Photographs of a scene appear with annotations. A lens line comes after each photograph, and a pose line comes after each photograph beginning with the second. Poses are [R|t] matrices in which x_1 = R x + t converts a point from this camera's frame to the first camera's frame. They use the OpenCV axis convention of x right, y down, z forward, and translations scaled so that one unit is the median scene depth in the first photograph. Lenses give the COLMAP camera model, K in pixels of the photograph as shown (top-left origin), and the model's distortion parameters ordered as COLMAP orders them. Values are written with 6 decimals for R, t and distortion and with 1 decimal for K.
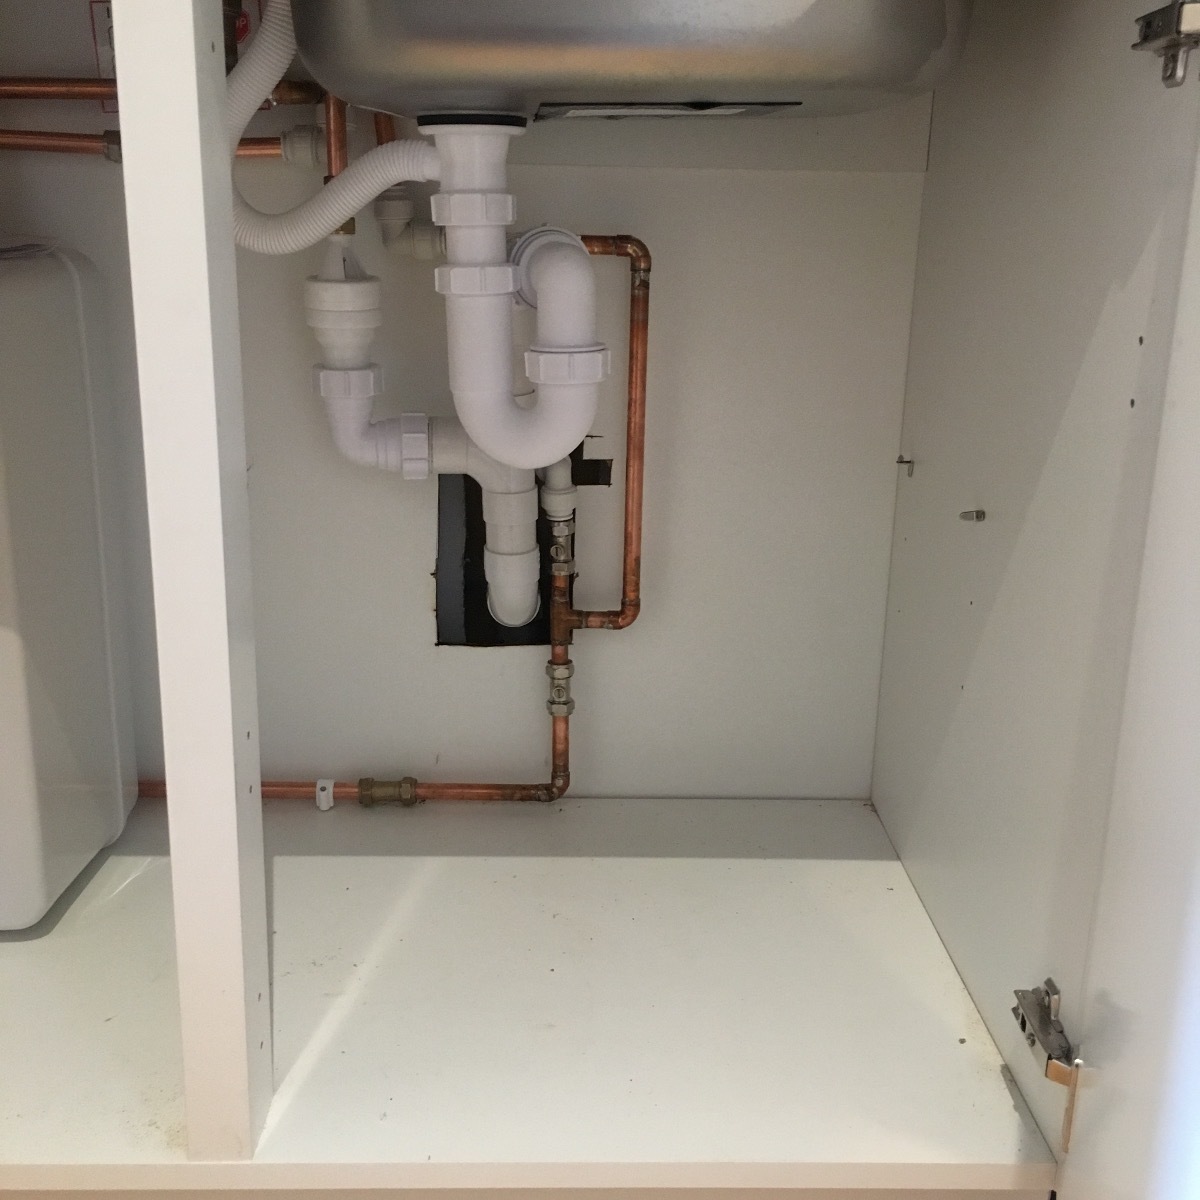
lens RADIAL K [[1343.9, 0, 583.4], [0, 1343.9, 580.8], [0, 0, 1]] dist [0.056827, -0.085191]
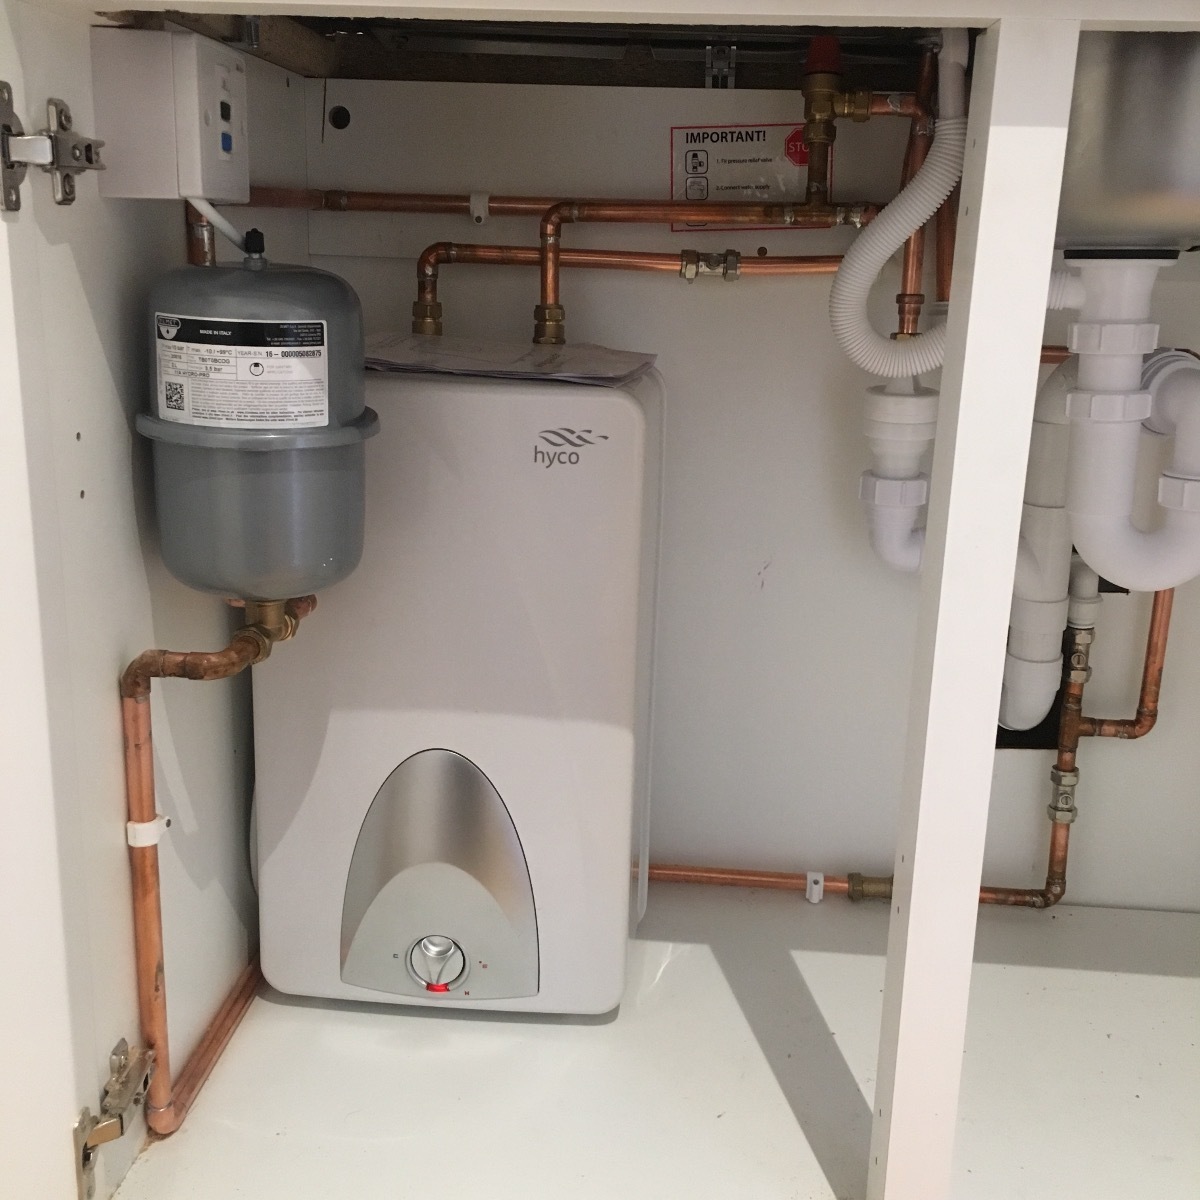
lens RADIAL K [[1343.9, 0, 583.4], [0, 1343.9, 580.8], [0, 0, 1]] dist [0.056827, -0.085191]
pose [[0.994310, 0.029993, -0.102214, -0.277571], [-0.033194, 0.999006, -0.029762, -0.037075], [0.101220, 0.032985, 0.994317, -0.035378]]
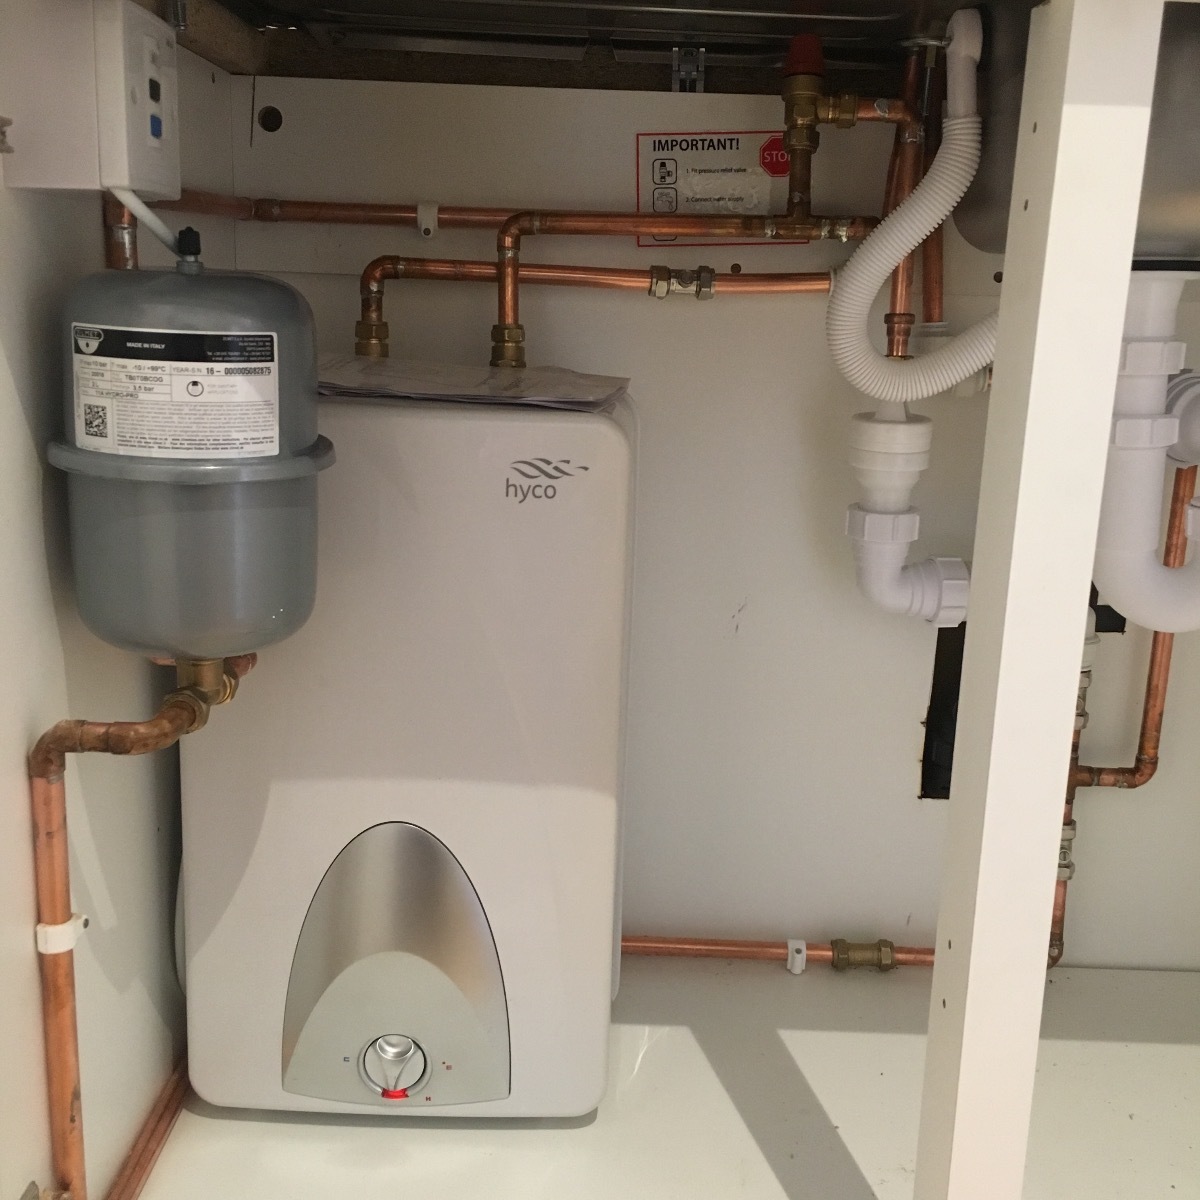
lens RADIAL K [[1343.9, 0, 583.4], [0, 1343.9, 580.8], [0, 0, 1]] dist [0.056827, -0.085191]
pose [[0.999420, 0.015414, -0.030378, -0.326208], [-0.017221, 0.998040, -0.060156, -0.043909], [0.029392, 0.060645, 0.997727, 0.048541]]
